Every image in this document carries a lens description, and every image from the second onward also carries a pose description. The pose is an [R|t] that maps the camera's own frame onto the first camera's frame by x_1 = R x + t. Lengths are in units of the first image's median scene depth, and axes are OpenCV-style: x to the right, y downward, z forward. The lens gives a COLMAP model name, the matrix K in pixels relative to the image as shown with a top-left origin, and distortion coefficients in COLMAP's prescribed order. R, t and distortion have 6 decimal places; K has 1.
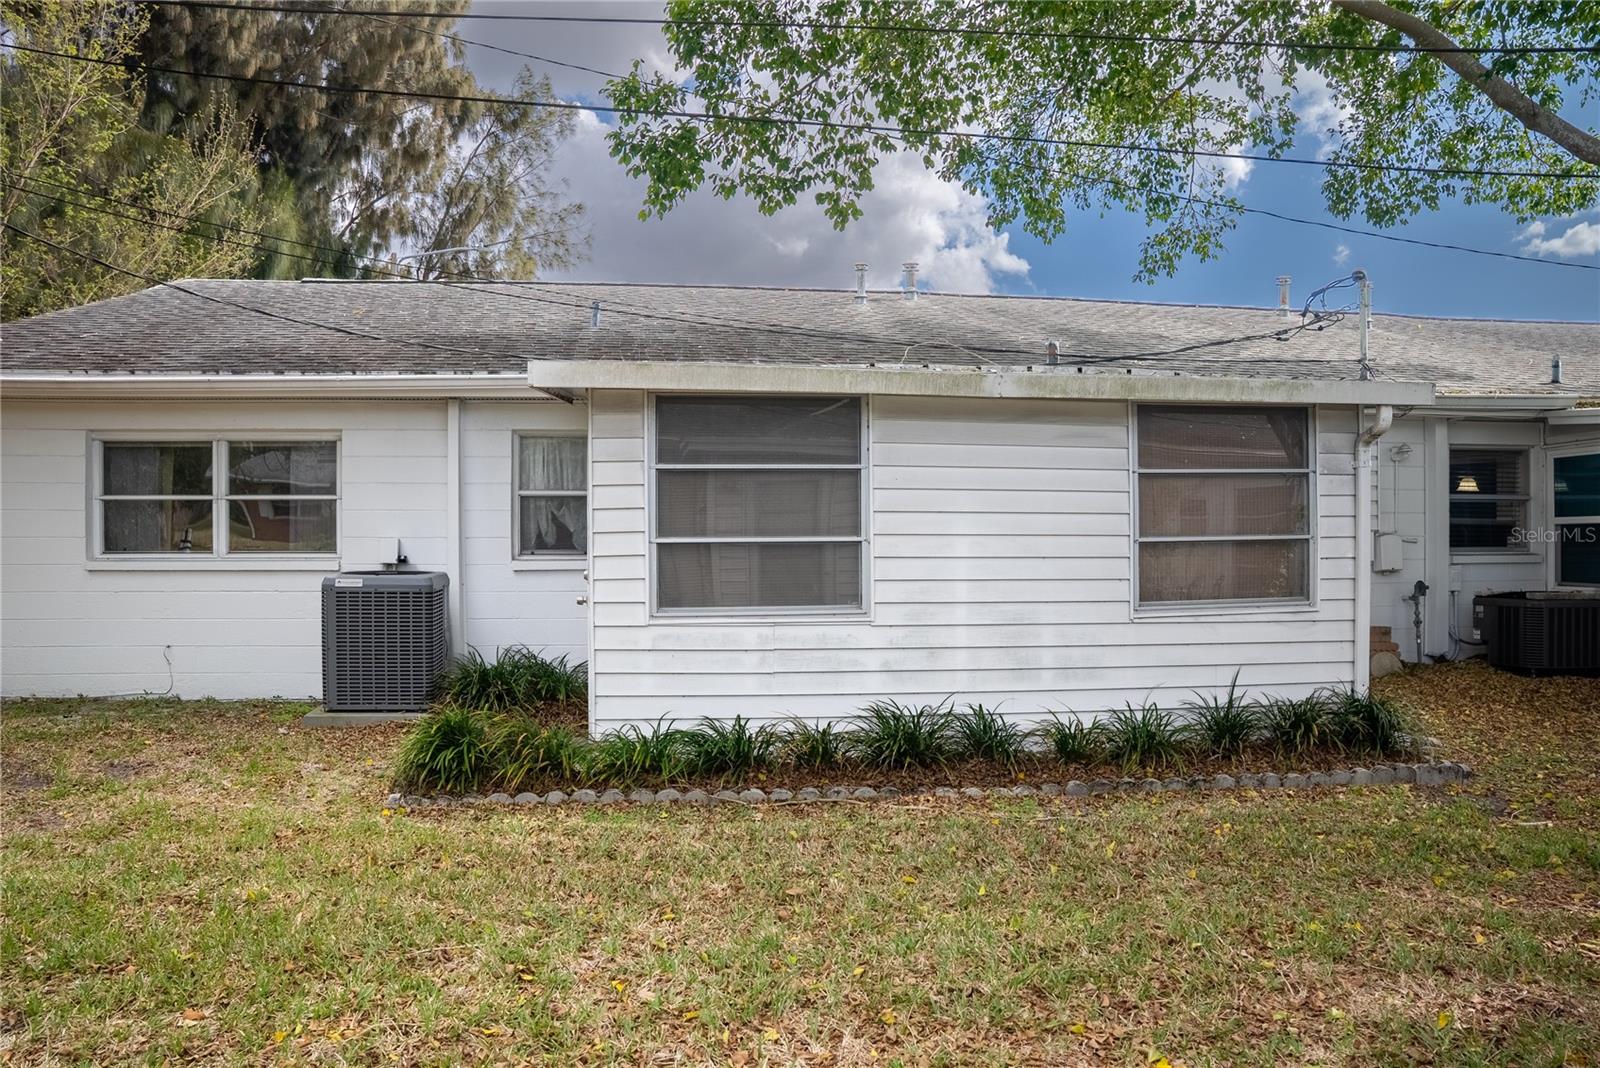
lens RADIAL K [[1082.6, 0, 800.2], [0, 1082.6, 532.0], [0, 0, 1]] dist [-0.050383, 0.003920]
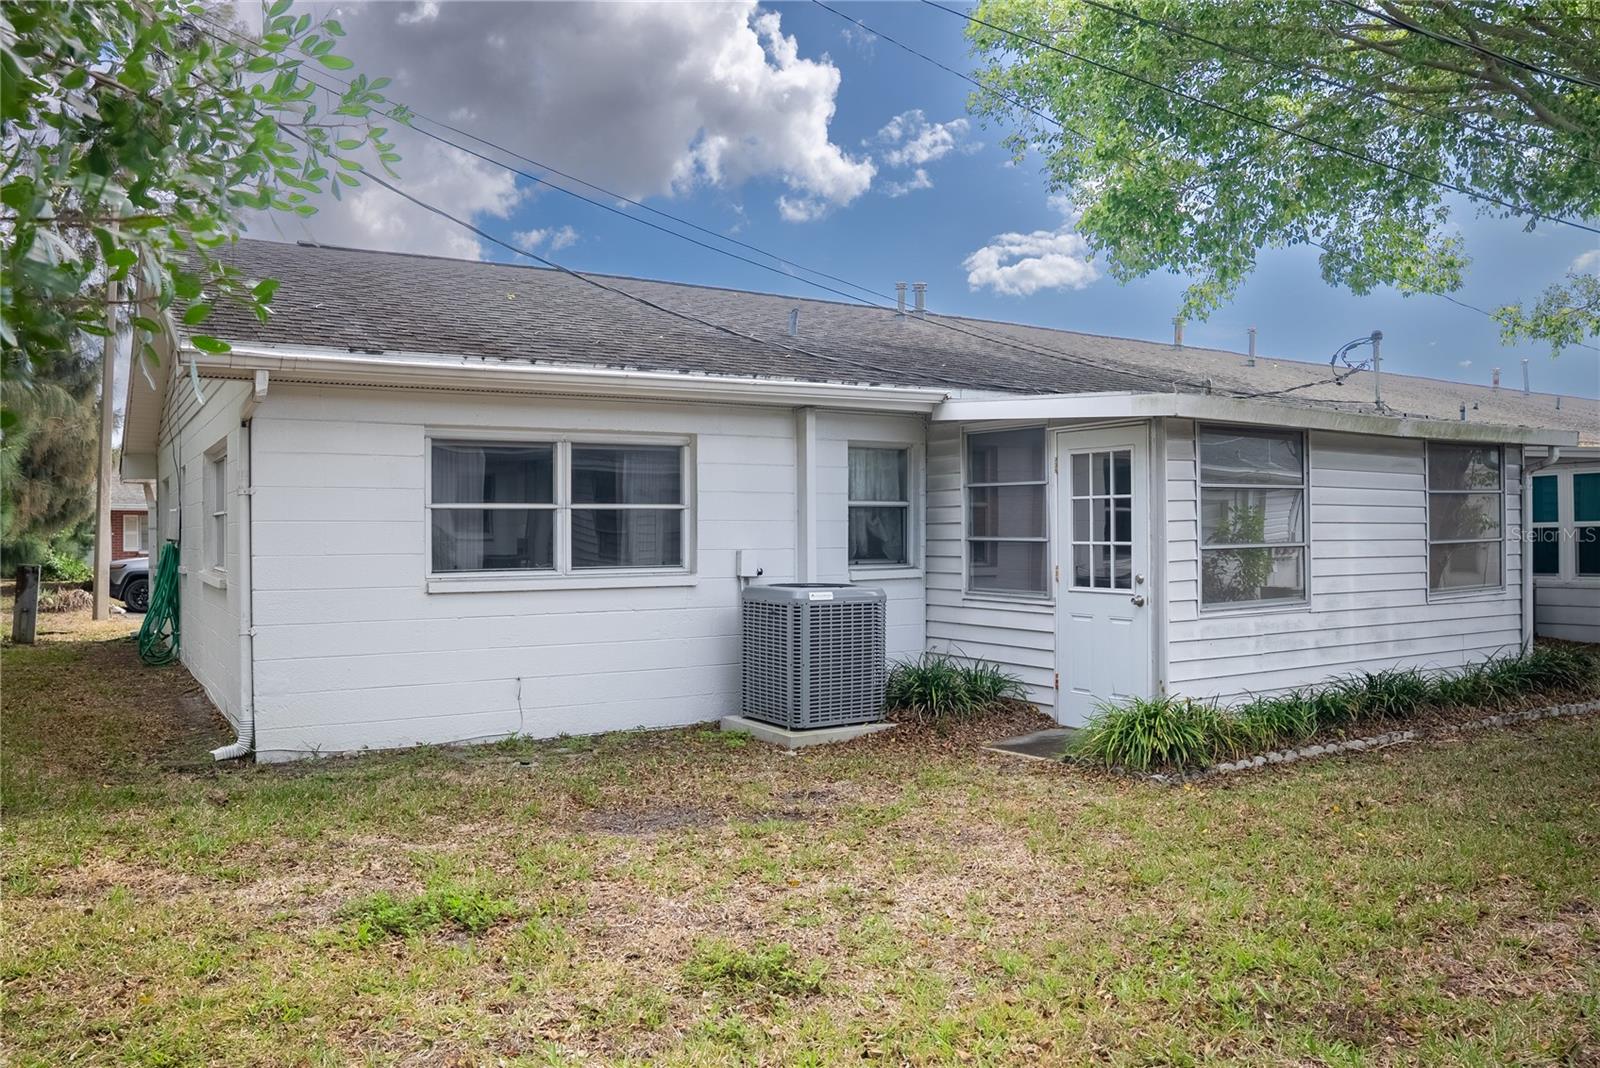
lens RADIAL K [[1237.9, 0, 801.9], [0, 1237.9, 526.6], [0, 0, 1]] dist [-0.062478, 0.005803]
pose [[0.888393, -0.002925, 0.459074, -0.852846], [0.009314, 0.999889, -0.011653, -0.001961], [-0.458989, 0.014628, 0.888321, 0.006182]]
